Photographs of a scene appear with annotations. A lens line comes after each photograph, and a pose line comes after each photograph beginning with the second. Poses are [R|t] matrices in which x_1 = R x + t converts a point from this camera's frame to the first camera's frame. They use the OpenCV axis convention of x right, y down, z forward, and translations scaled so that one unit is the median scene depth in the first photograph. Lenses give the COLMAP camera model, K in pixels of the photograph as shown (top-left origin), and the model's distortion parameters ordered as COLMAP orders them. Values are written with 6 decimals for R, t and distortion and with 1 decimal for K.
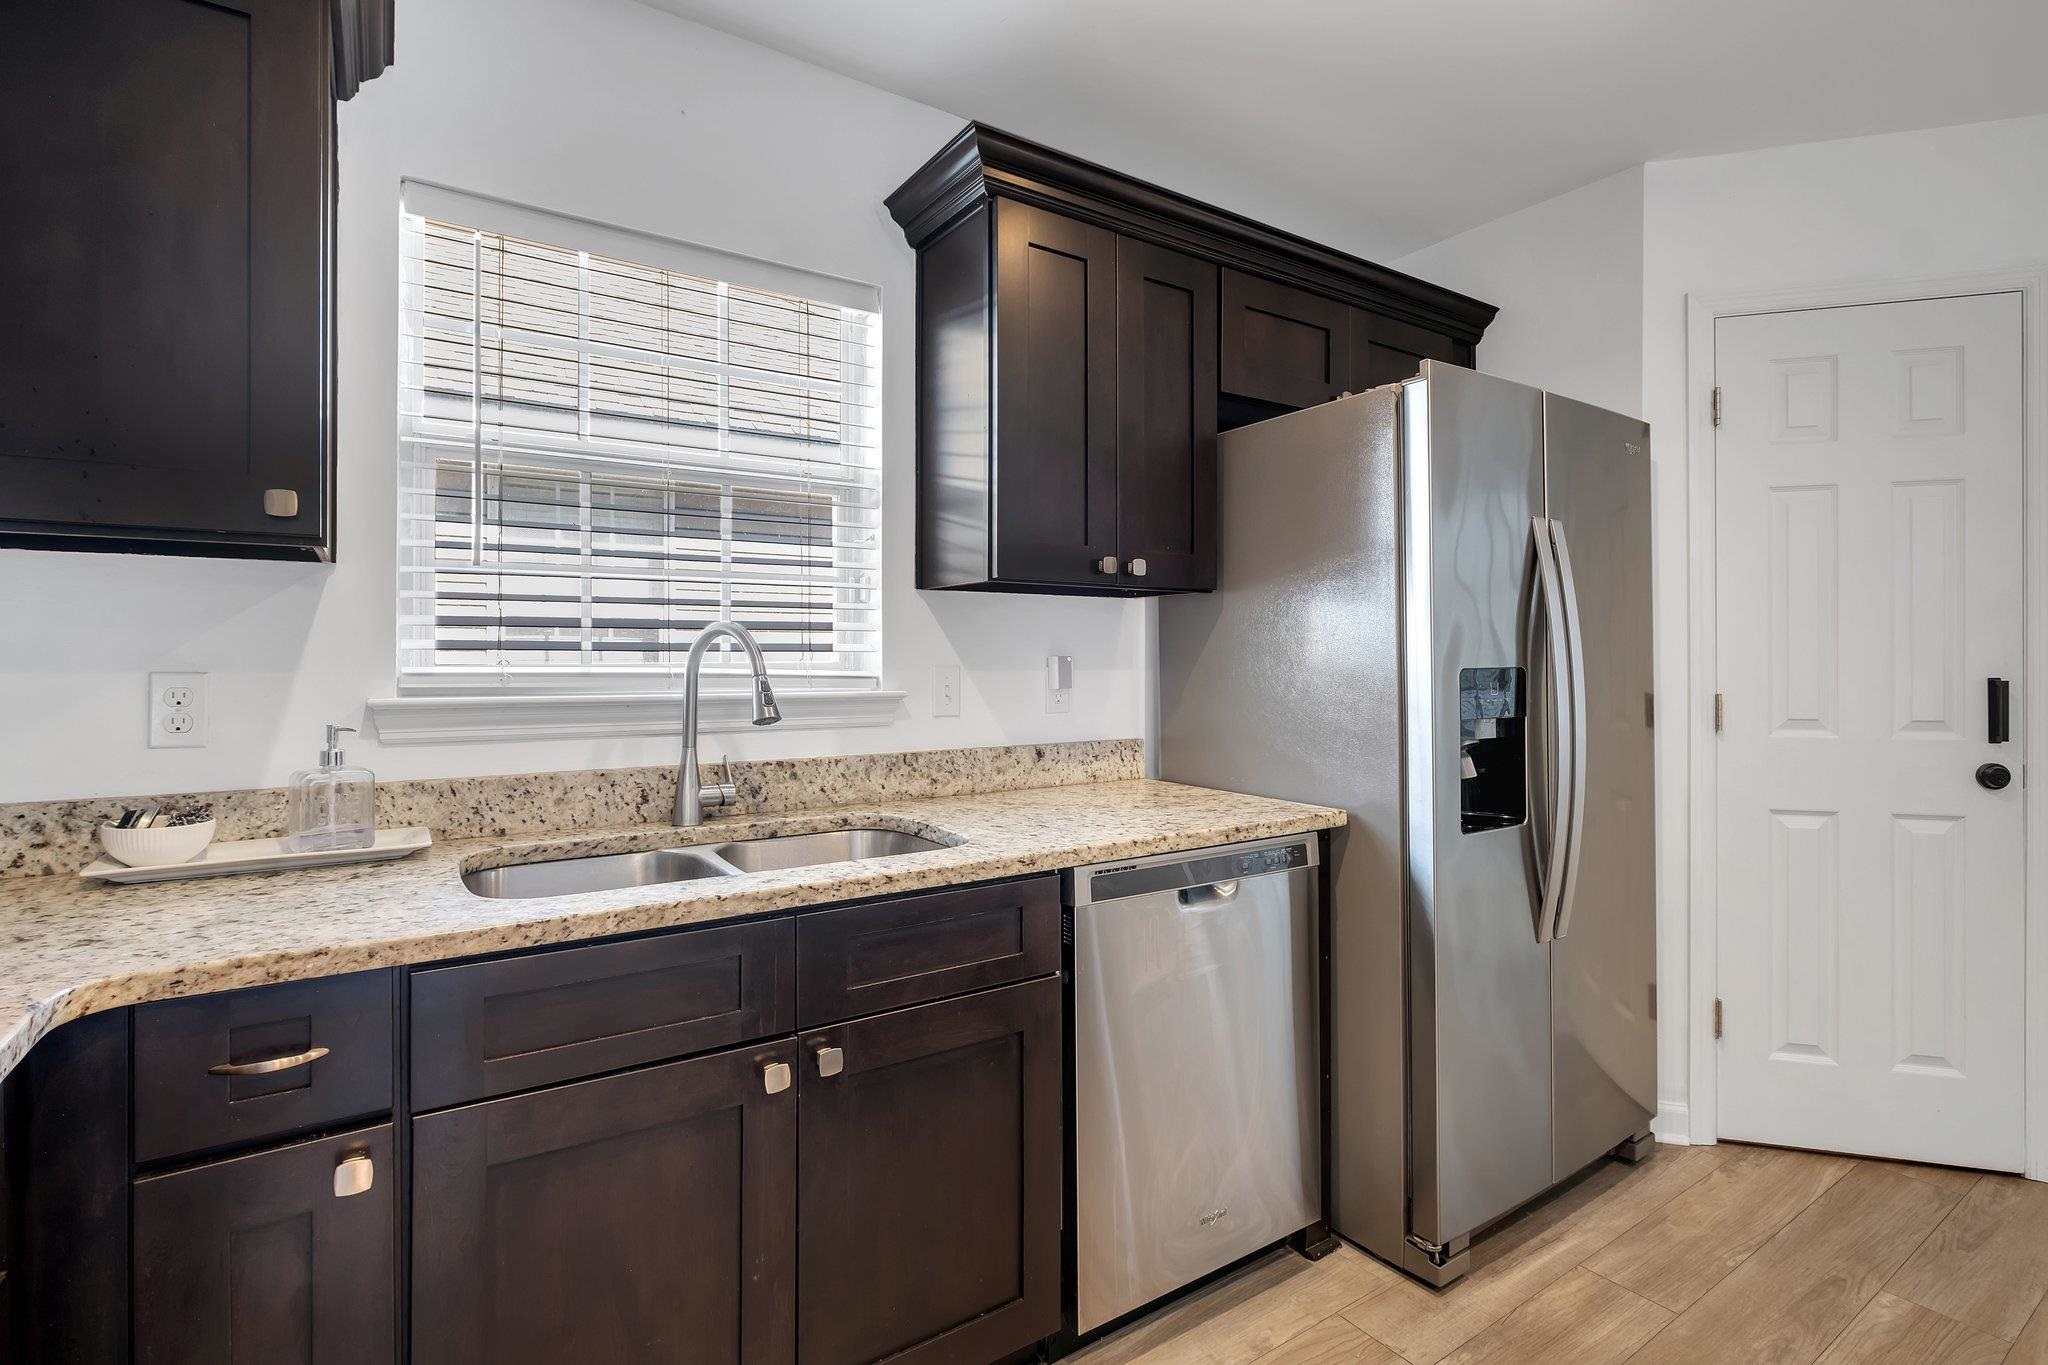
lens RADIAL K [[910.5, 0, 1017.5], [0, 910.5, 679.3], [0, 0, 1]] dist [-0.003613, -0.000240]
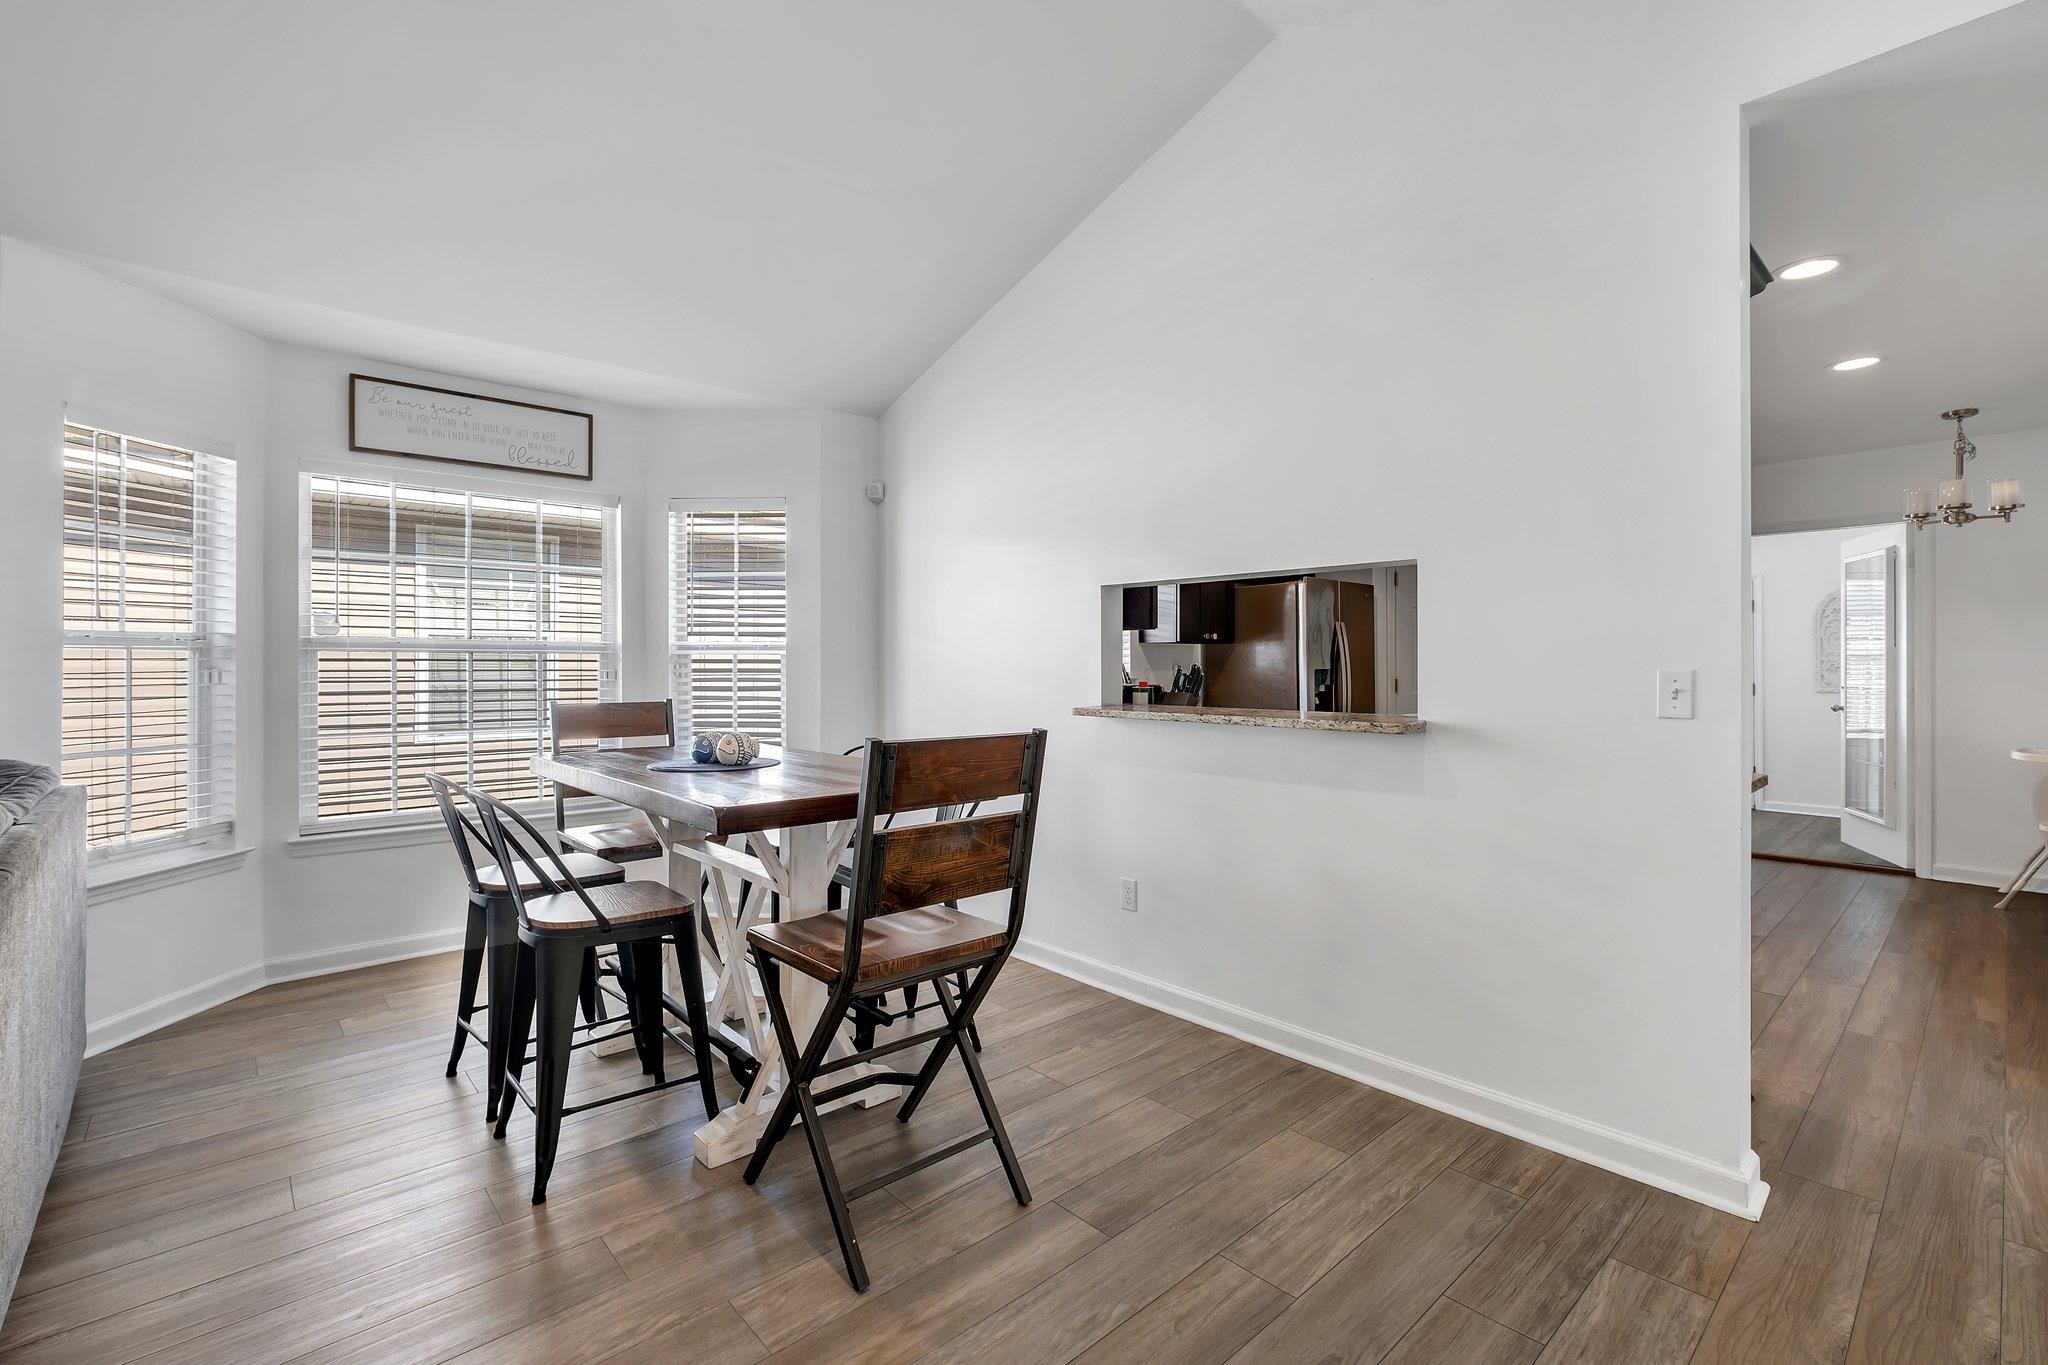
lens RADIAL K [[910.5, 0, 1025.9], [0, 910.5, 674.2], [0, 0, 1]] dist [-0.003613, -0.000240]
pose [[0.984222, -0.005595, 0.176852, -1.351517], [0.004794, 0.999976, 0.004959, -0.022189], [-0.176876, -0.004033, 0.984225, -2.471503]]
